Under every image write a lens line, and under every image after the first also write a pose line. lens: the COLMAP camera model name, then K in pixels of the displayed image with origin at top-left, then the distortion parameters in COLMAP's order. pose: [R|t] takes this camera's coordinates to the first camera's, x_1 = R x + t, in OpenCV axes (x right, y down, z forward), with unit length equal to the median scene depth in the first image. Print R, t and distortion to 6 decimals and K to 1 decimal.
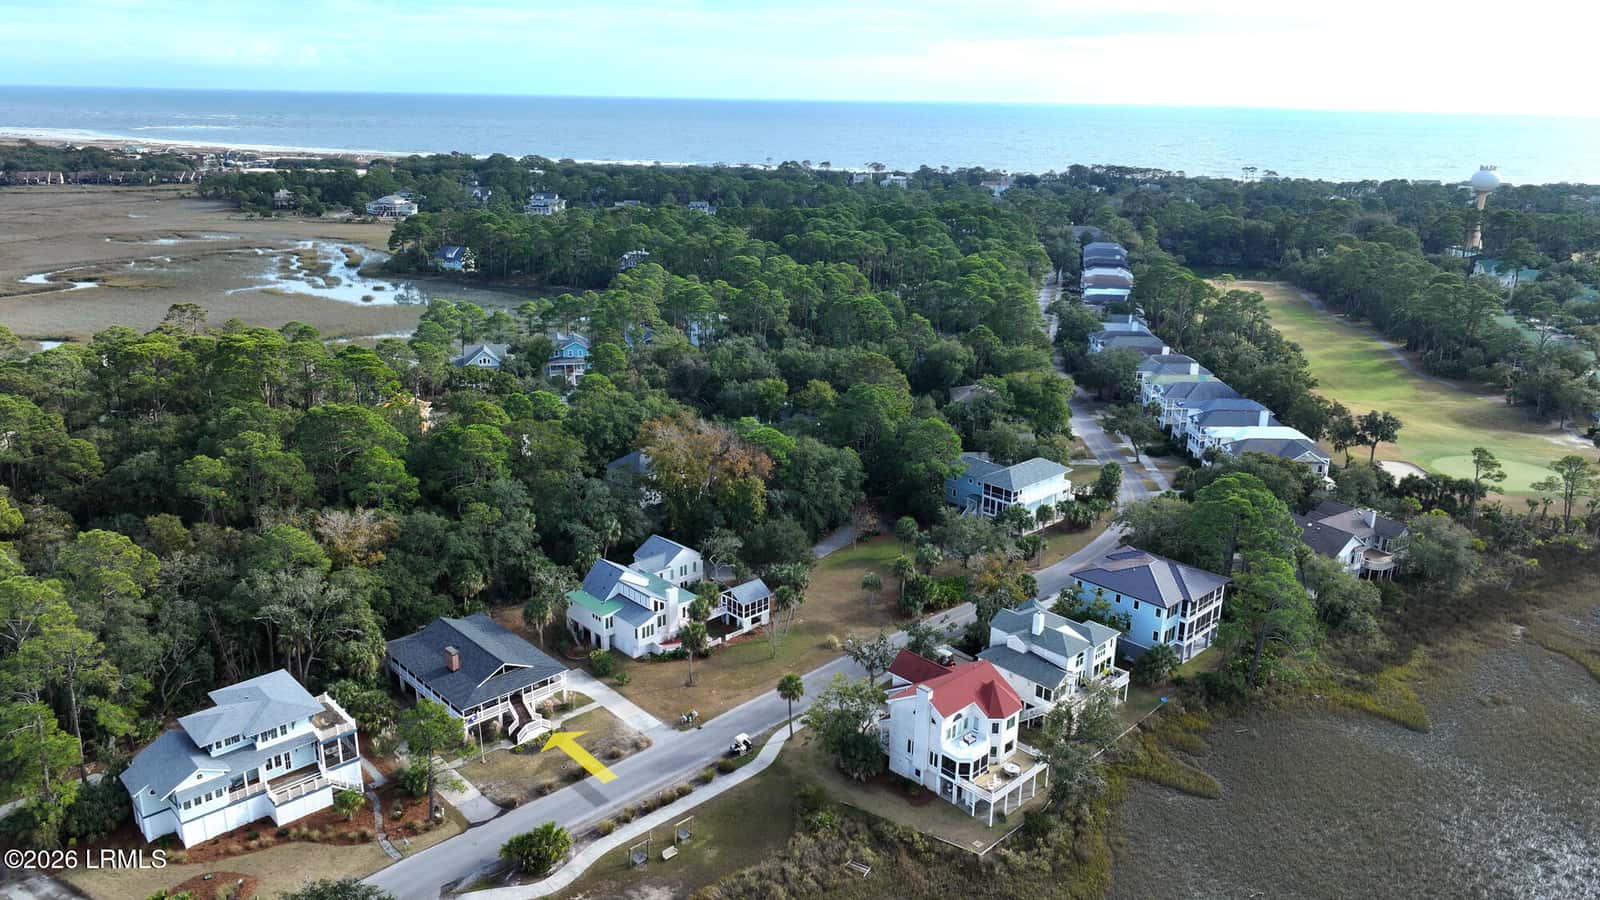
lens RADIAL K [[1119.5, 0, 794.3], [0, 1119.5, 449.1], [0, 0, 1]] dist [0.009762, 0.000635]
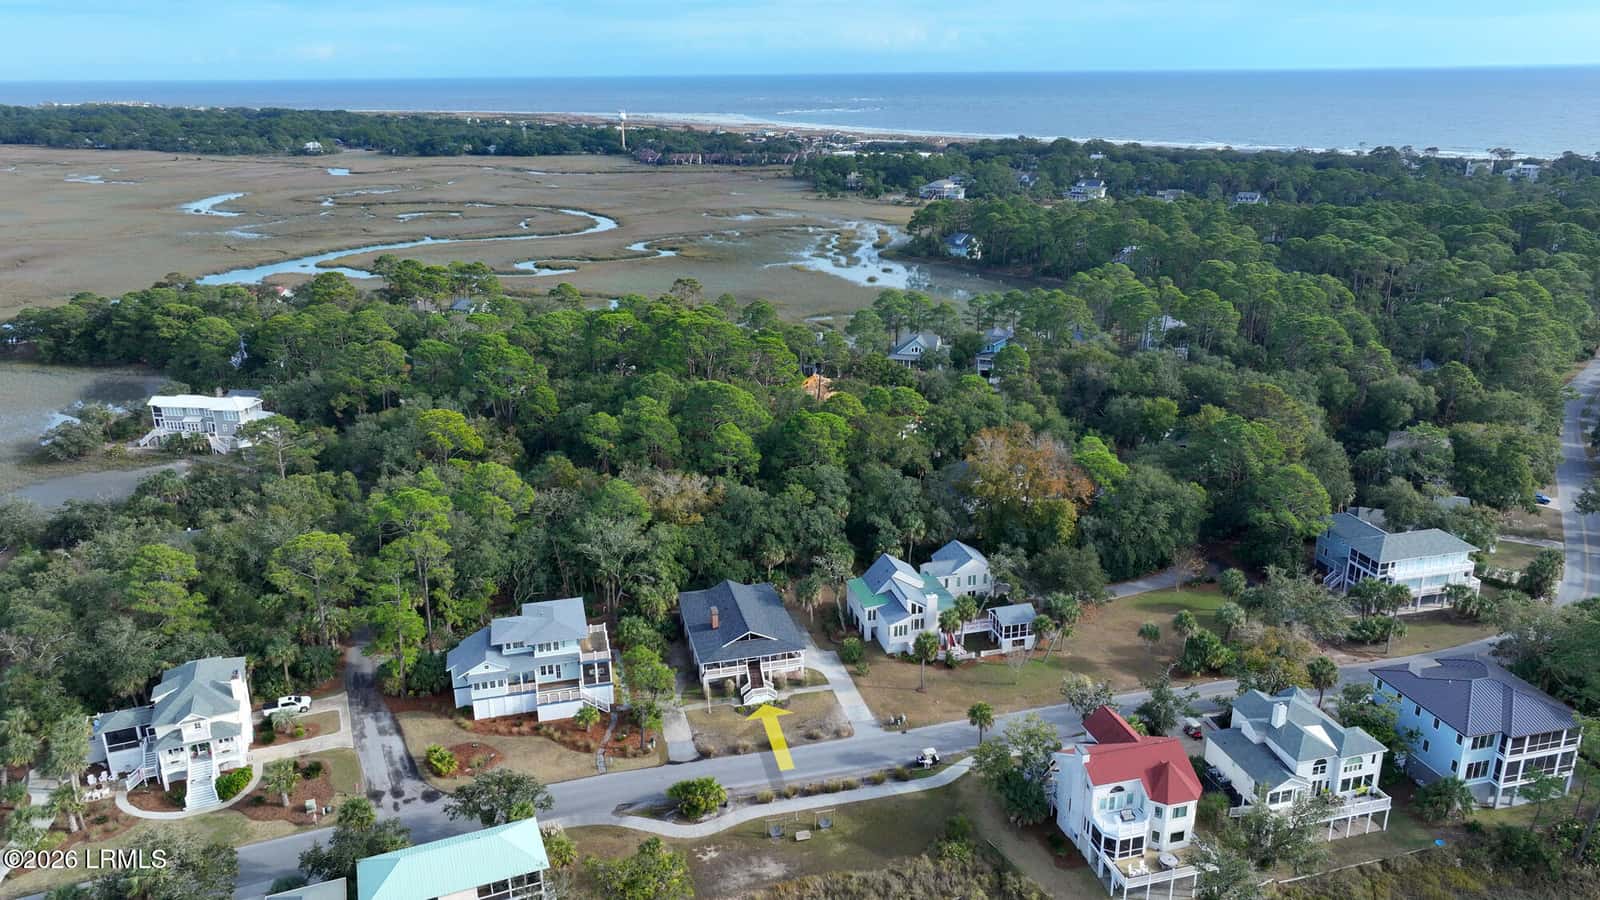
lens RADIAL K [[1119.5, 0, 794.3], [0, 1119.5, 449.1], [0, 0, 1]] dist [0.009762, 0.000635]
pose [[0.870446, 0.133559, -0.473800, 0.253706], [-0.124766, 0.990920, 0.050114, -0.045048], [0.476191, 0.015493, 0.879206, 0.032553]]
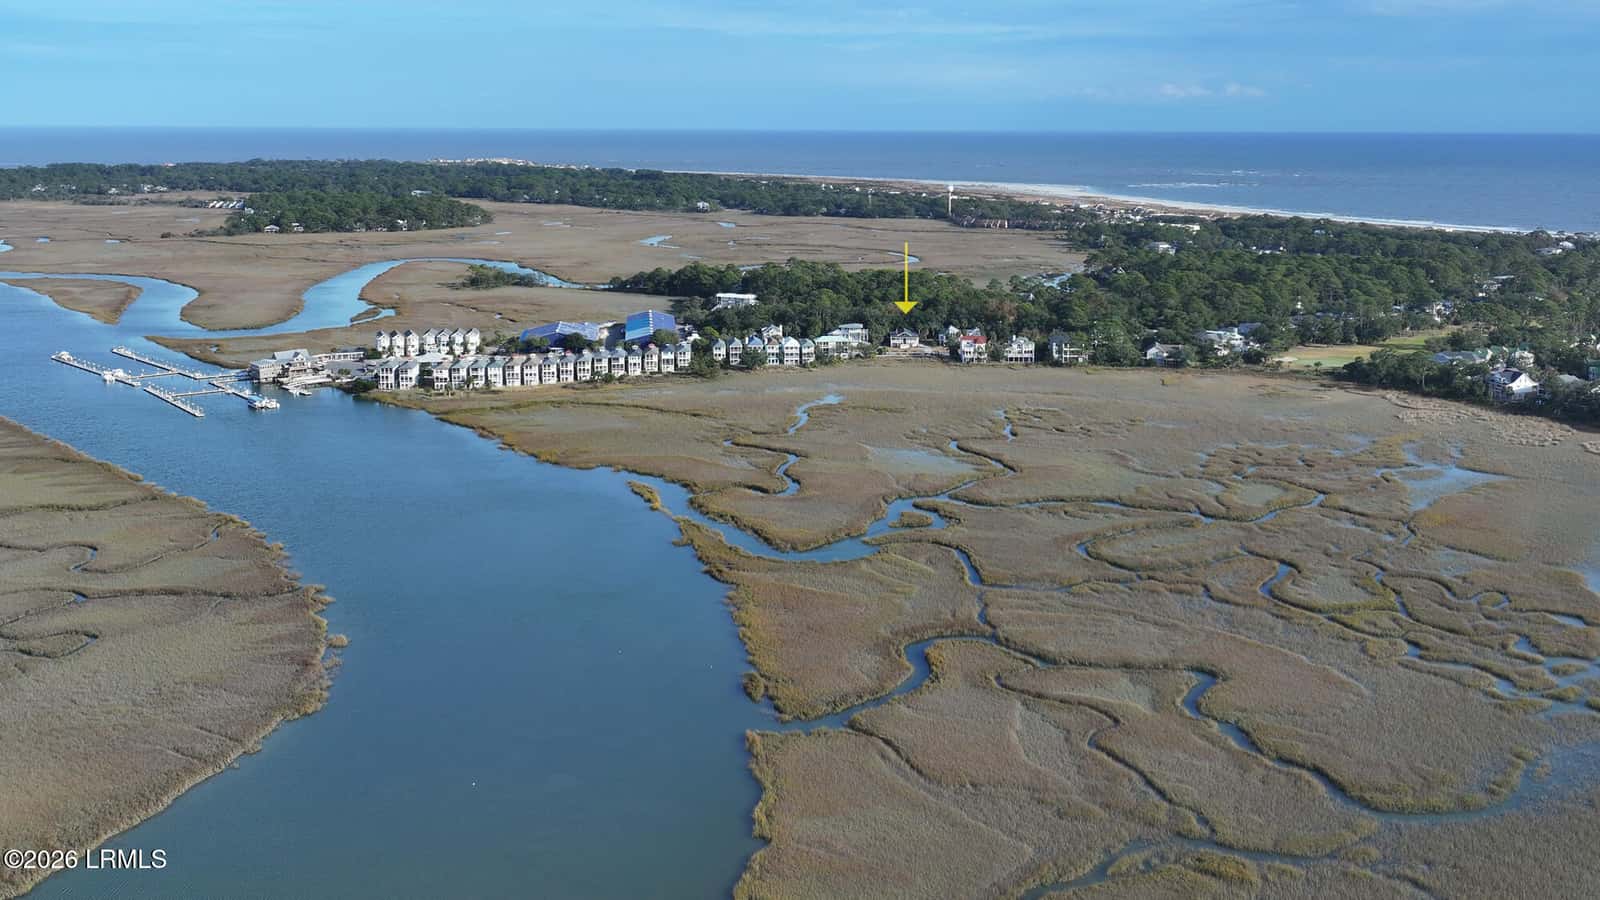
lens RADIAL K [[1383.5, 0, 800.0], [0, 1383.5, 450.0], [0, 0, 1]] dist [0.001253, -0.001774]
pose [[0.699425, 0.148372, -0.699135, 2.862186], [-0.208118, 0.978104, -0.000630, 0.640249], [0.683733, 0.145943, 0.714989, -2.646604]]
